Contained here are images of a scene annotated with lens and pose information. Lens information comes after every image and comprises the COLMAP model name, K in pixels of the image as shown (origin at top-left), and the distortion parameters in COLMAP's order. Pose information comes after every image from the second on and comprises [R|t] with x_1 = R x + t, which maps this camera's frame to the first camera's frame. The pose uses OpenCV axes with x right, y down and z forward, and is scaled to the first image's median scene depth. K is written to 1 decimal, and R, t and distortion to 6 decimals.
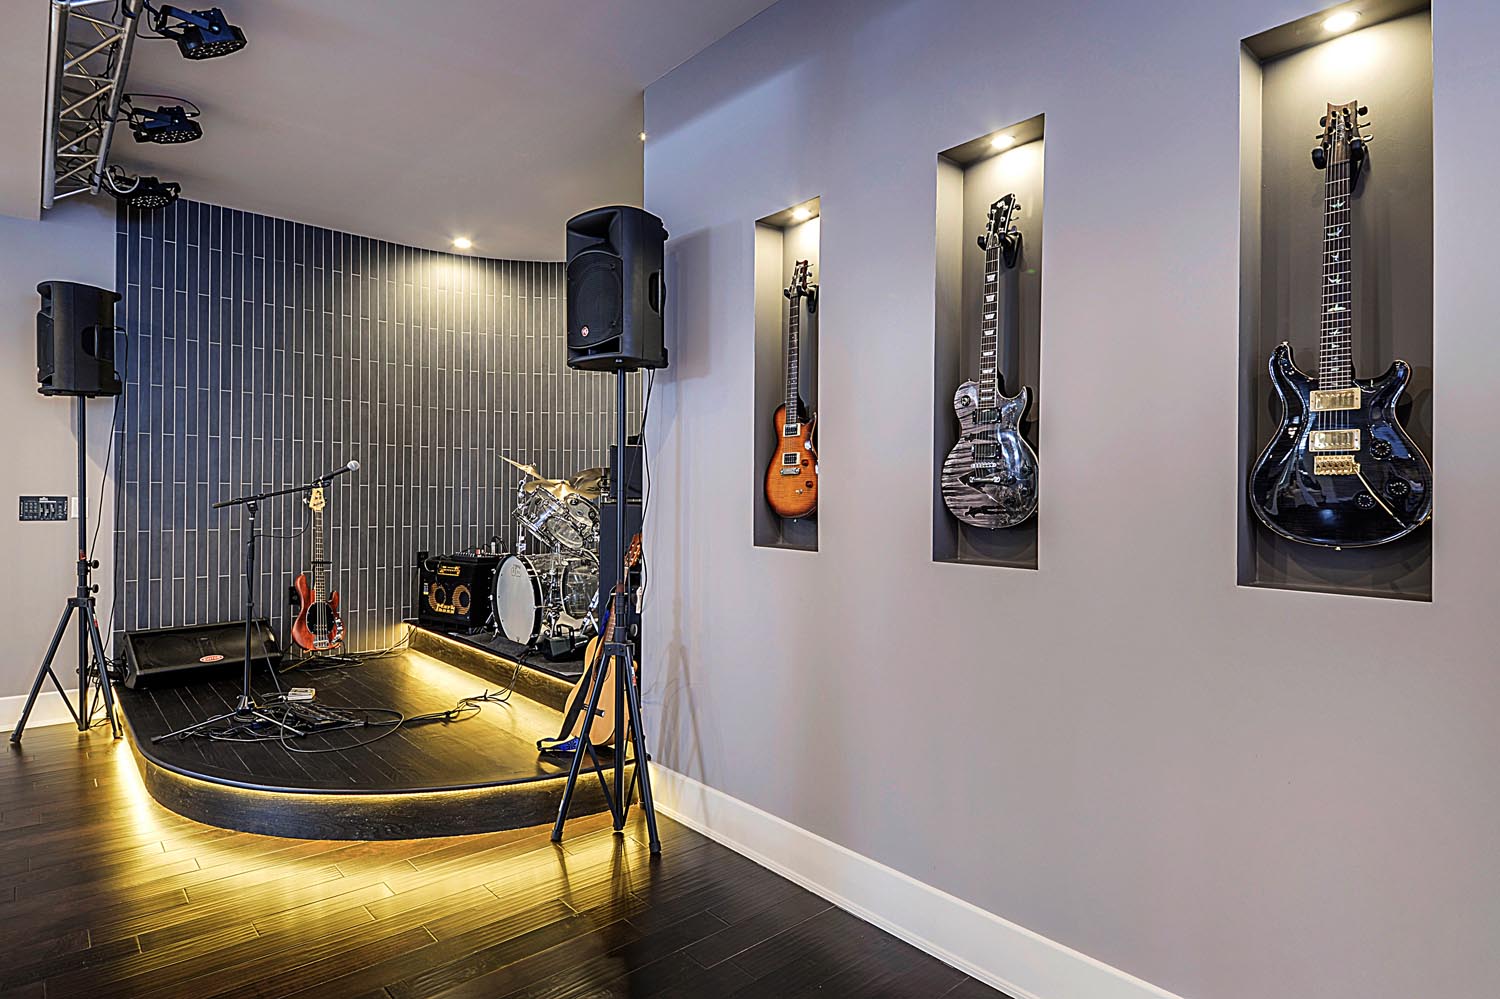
lens RADIAL K [[804.4, 0, 751.6], [0, 804.4, 497.1], [0, 0, 1]] dist [0.007059, 0.000473]
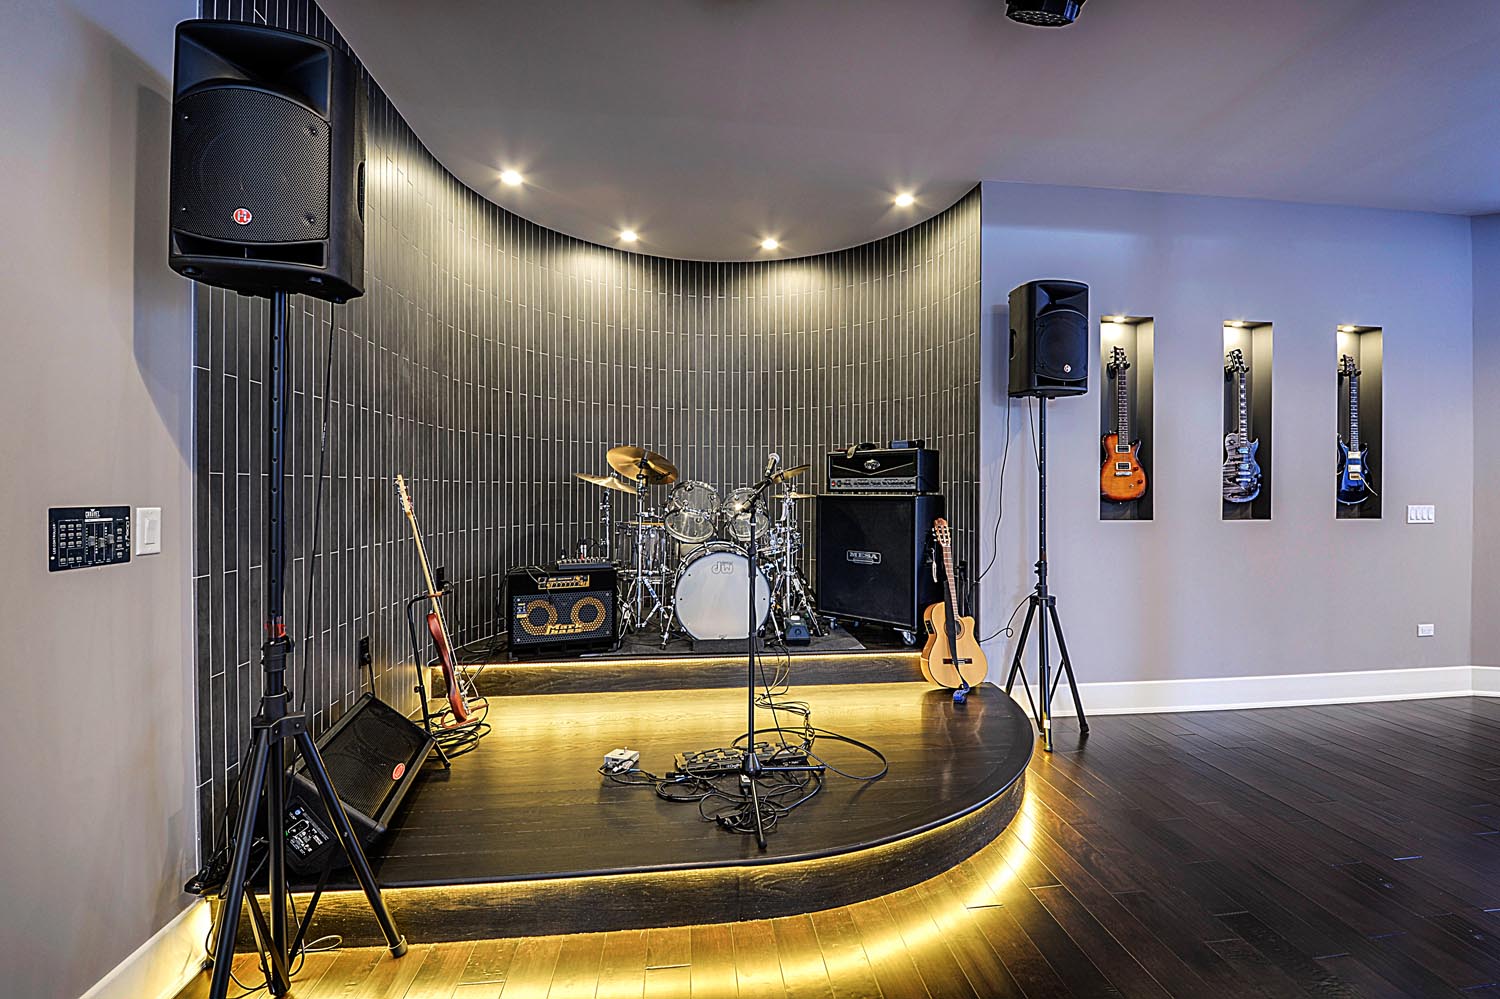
lens RADIAL K [[647.8, 0, 753.1], [0, 647.8, 494.3], [0, 0, 1]] dist [-0.003223, -0.000183]
pose [[0.580539, -0.017270, 0.814049, -0.952552], [0.006680, 0.999842, 0.016448, -0.010733], [-0.814205, -0.004111, 0.580563, 0.540562]]
